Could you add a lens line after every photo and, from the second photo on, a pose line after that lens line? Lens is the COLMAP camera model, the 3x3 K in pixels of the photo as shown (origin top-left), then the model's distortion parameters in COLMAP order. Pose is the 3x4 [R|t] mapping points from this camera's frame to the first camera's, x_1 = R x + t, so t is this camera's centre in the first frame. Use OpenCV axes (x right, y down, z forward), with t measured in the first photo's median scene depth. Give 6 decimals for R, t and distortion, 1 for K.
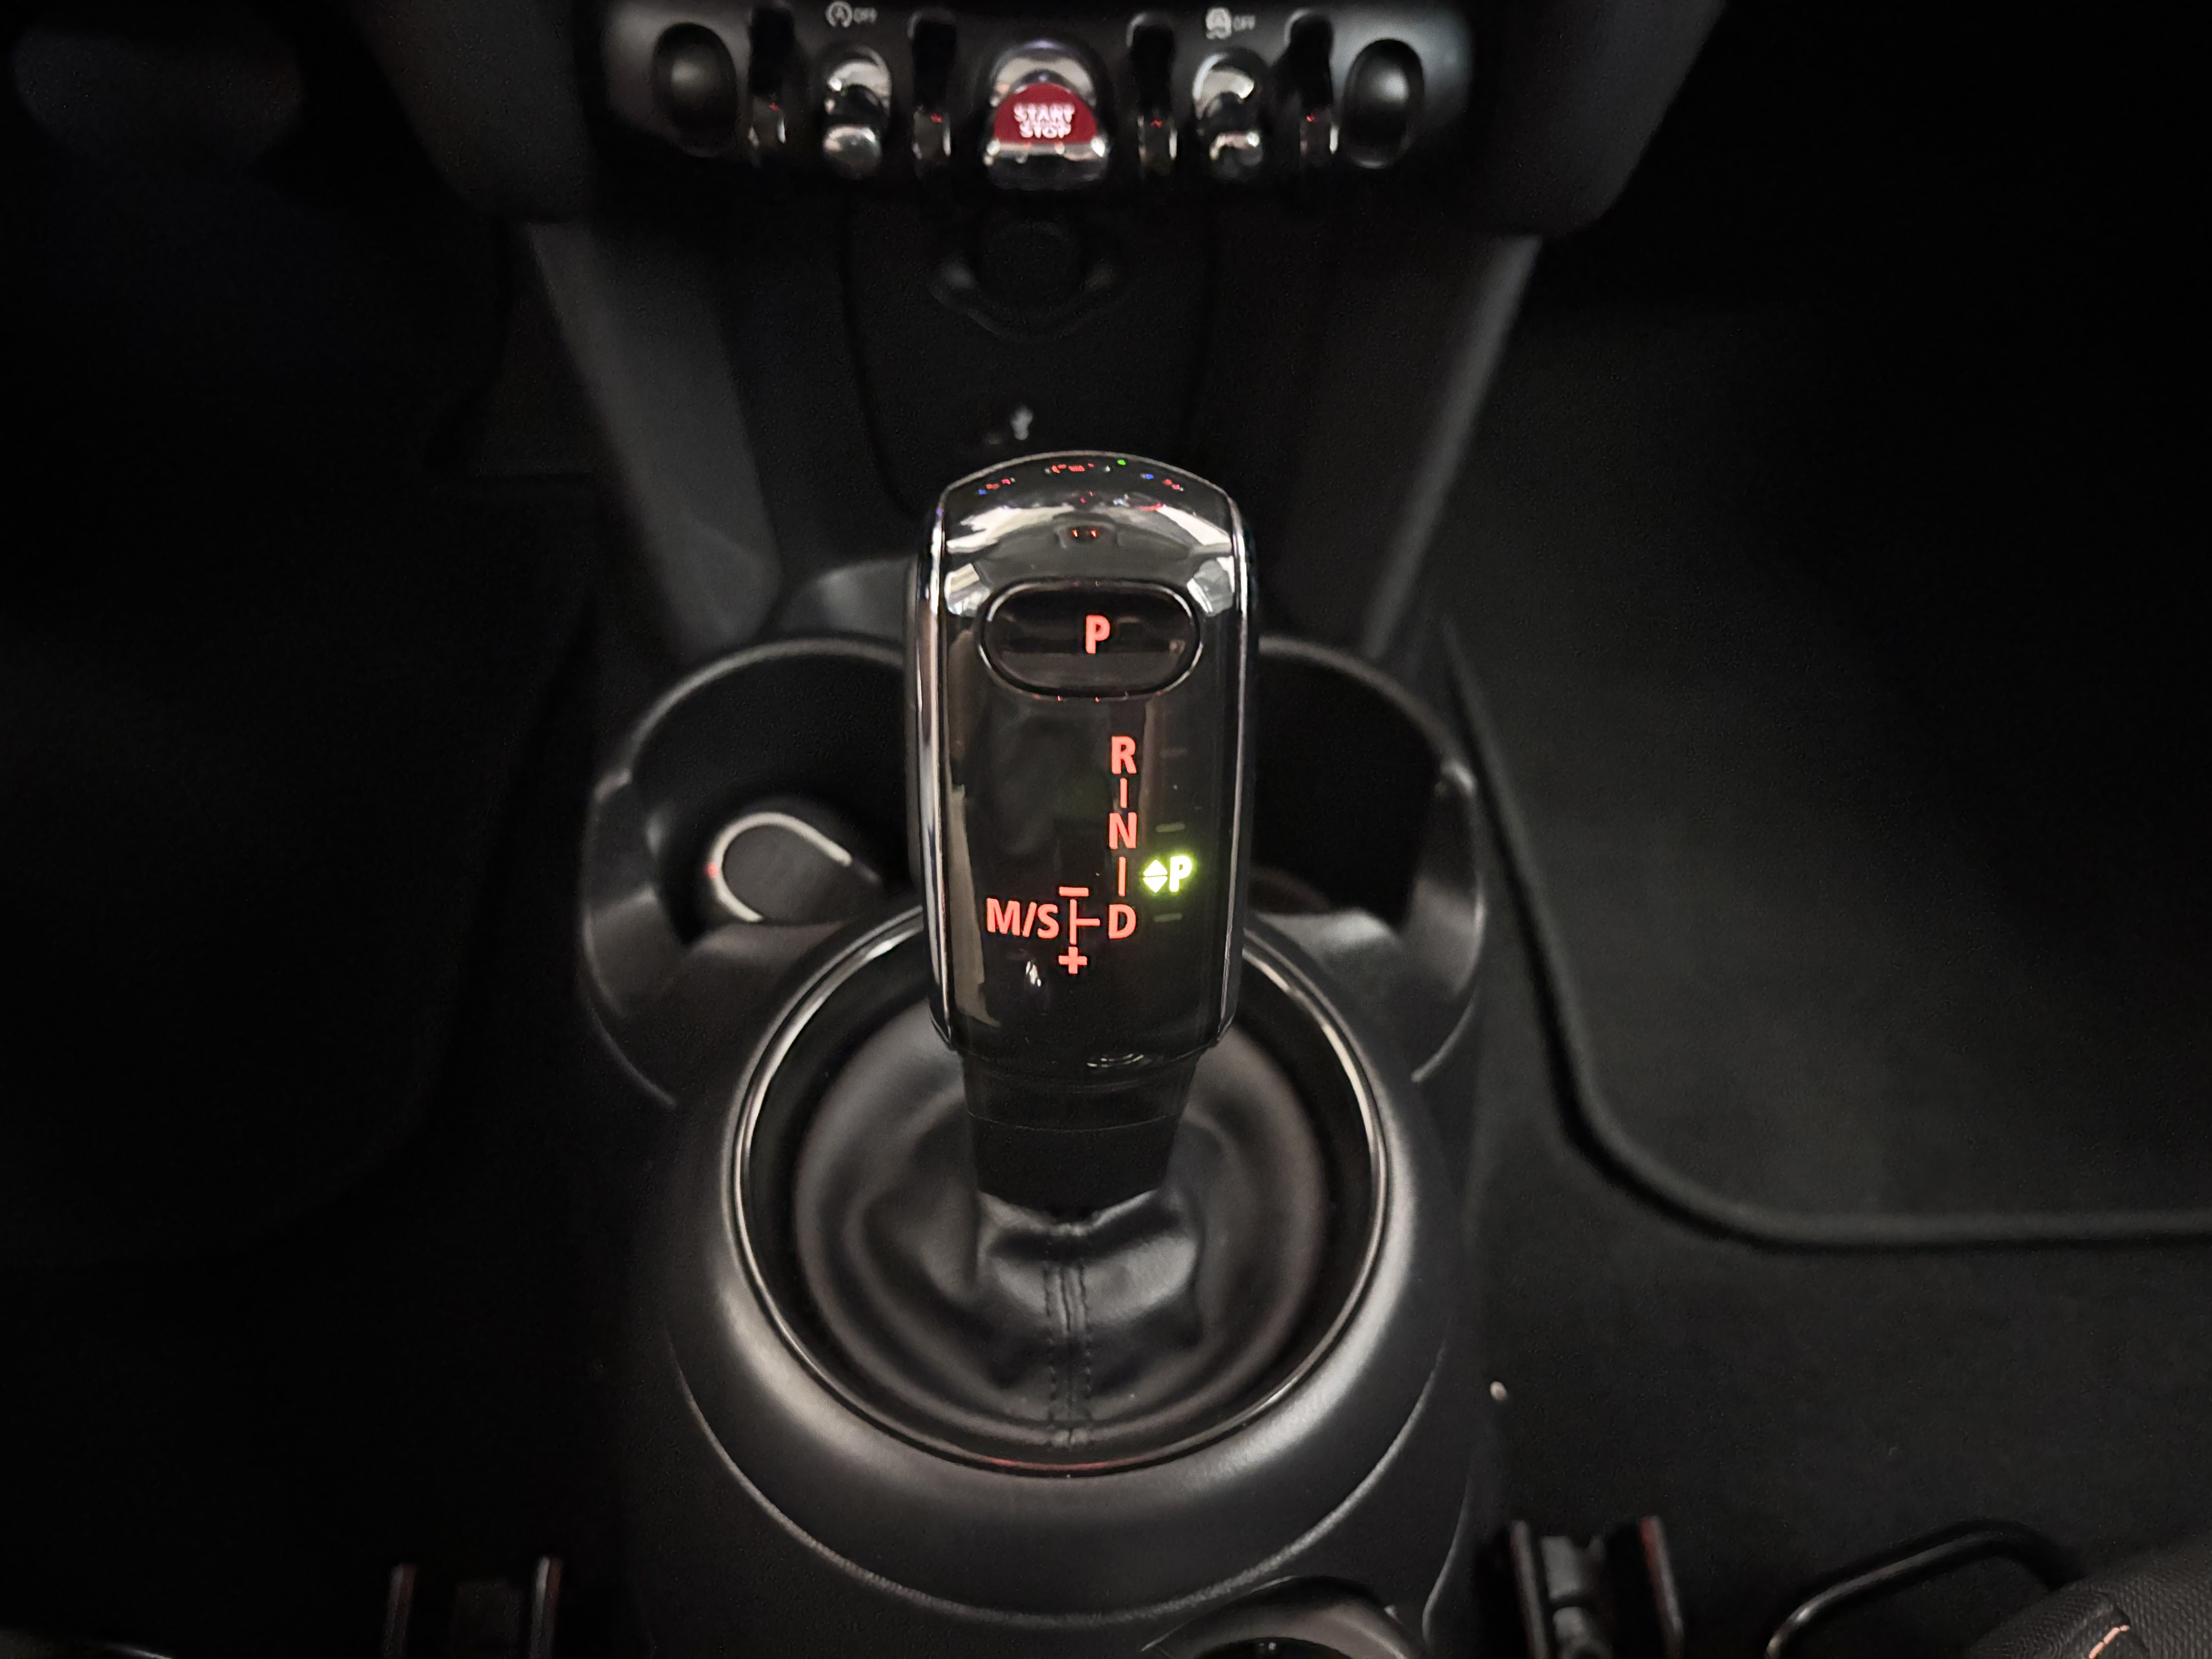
lens RADIAL K [[1737.6, 0, 1115.1], [0, 1737.6, 792.6], [0, 0, 1]] dist [-0.037735, 0.084644]
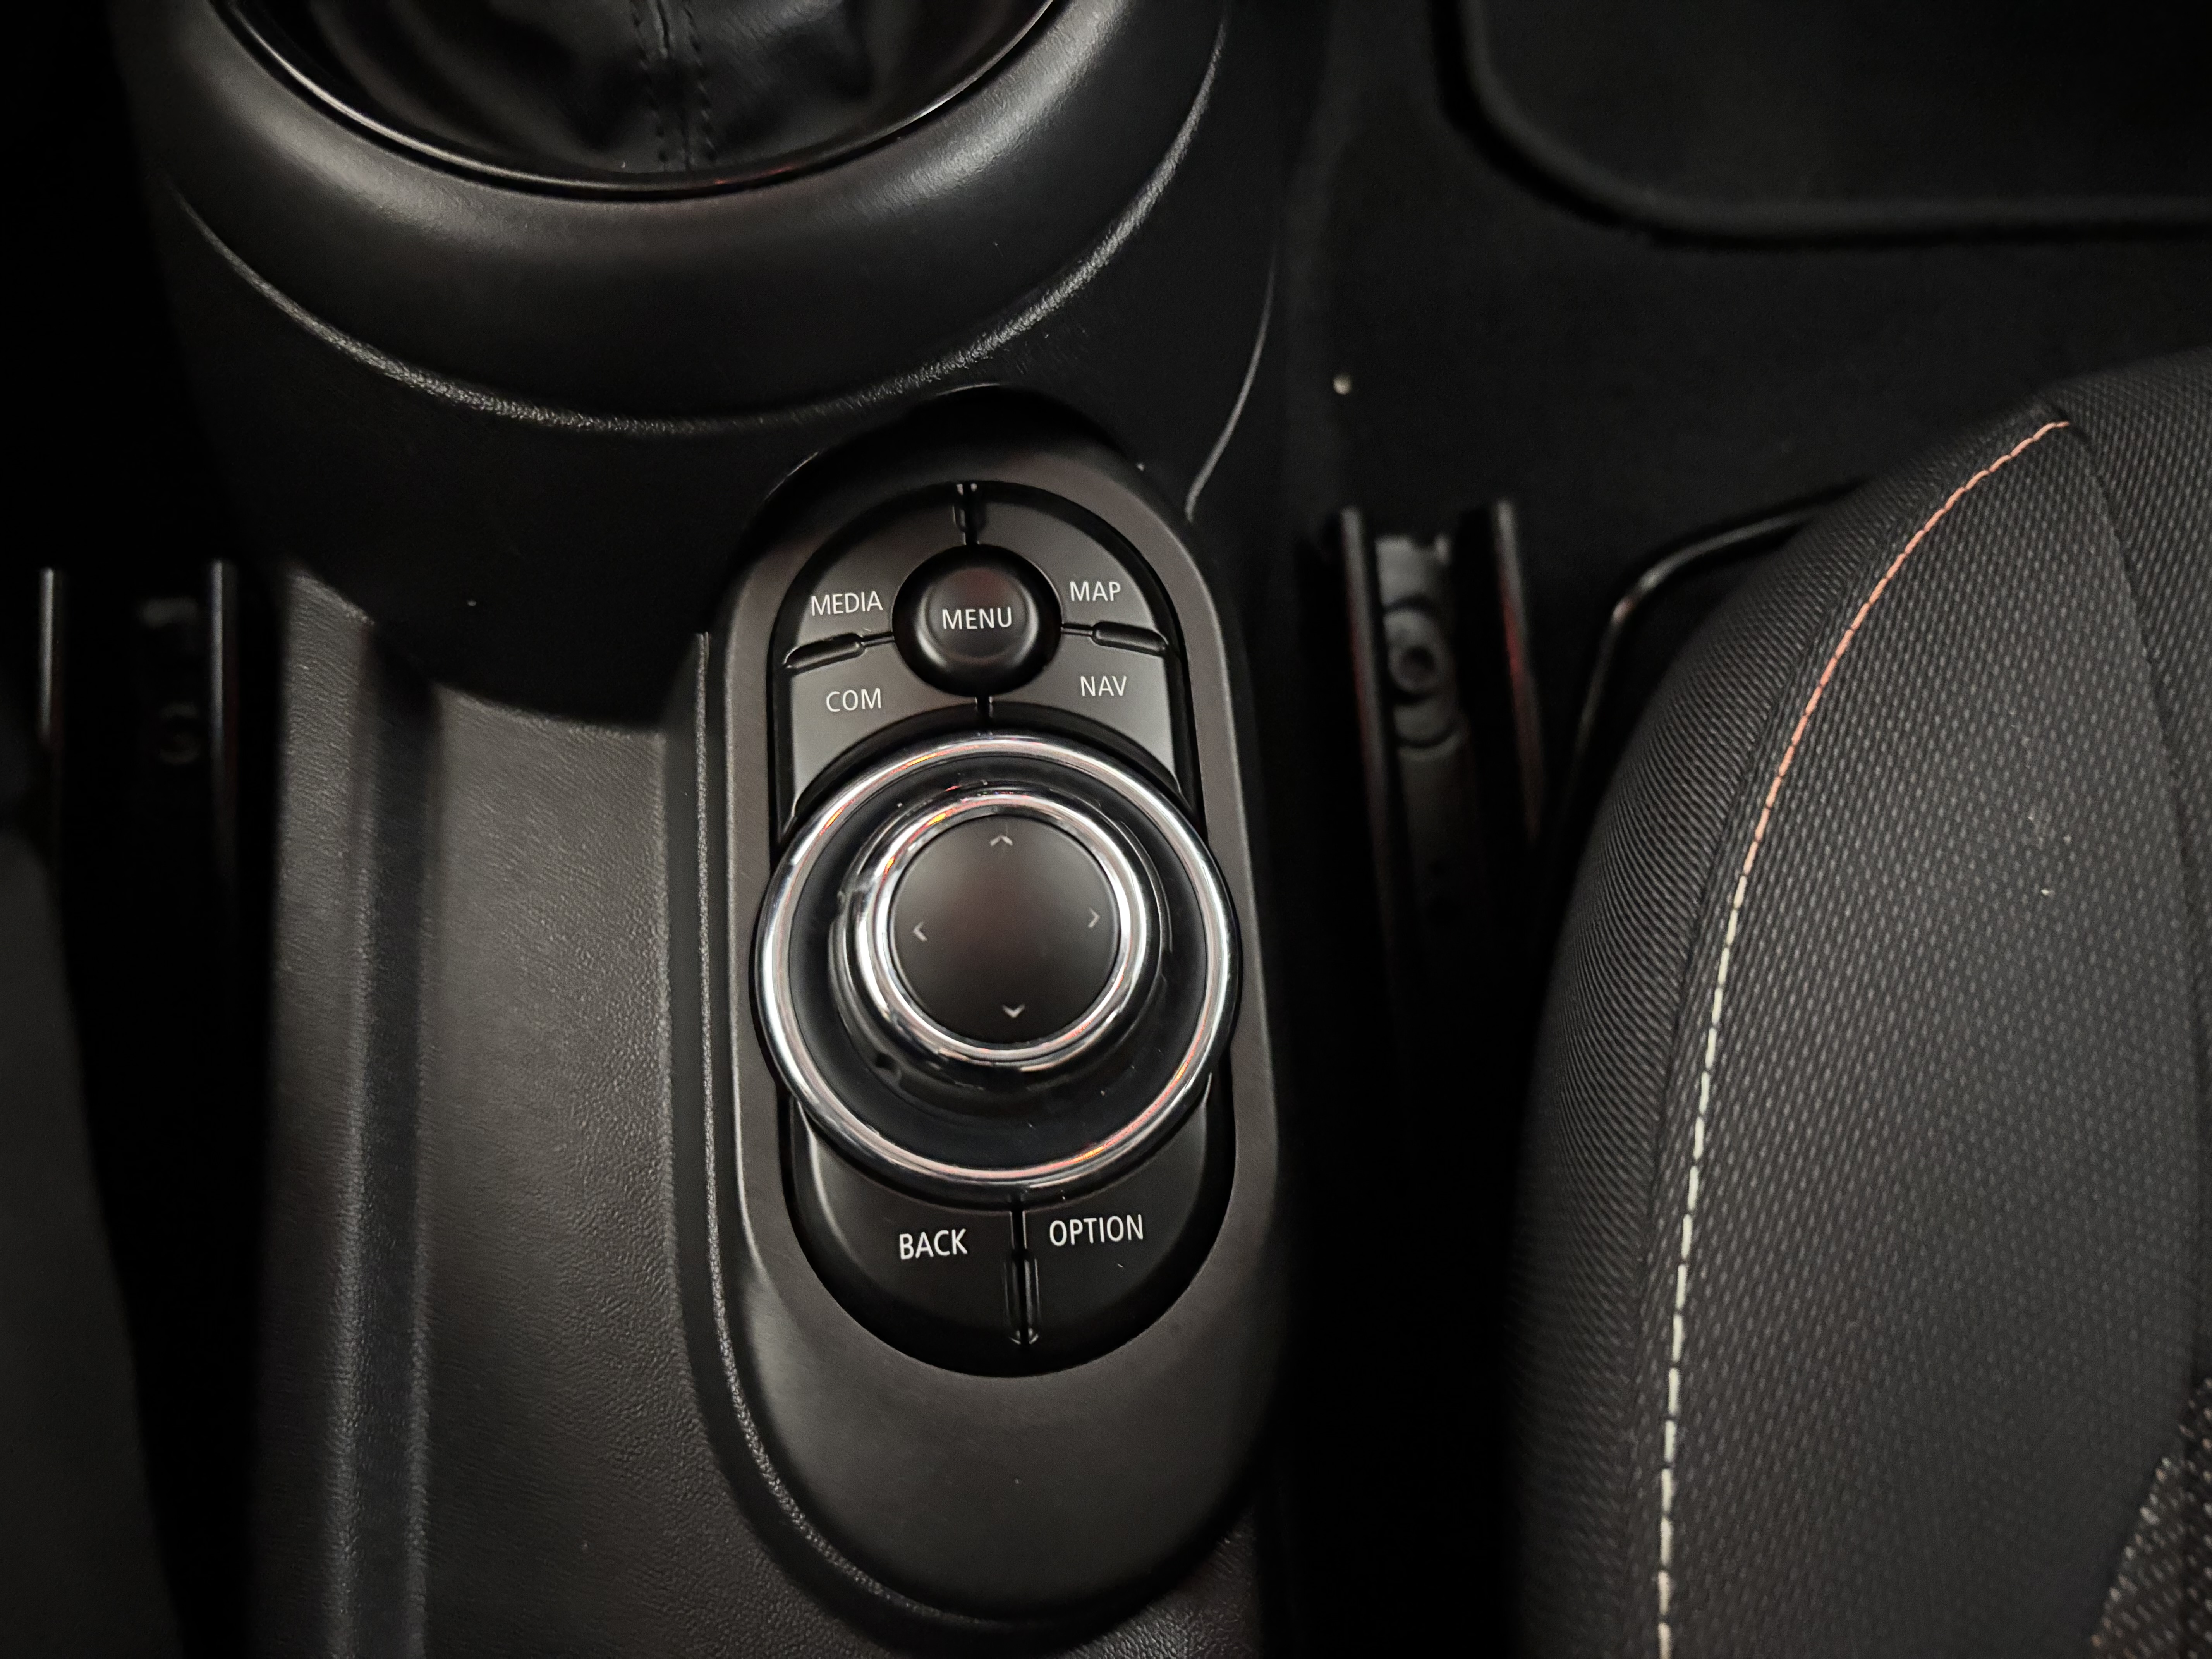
lens RADIAL K [[1624.3, 0, 1106.0], [0, 1624.3, 829.5], [0, 0, 1]] dist [-0.001942, -0.008556]
pose [[0.999577, -0.025583, 0.013806, 0.126137], [0.017986, 0.917349, 0.397678, 0.324013], [-0.022839, -0.397261, 0.917421, 0.252555]]
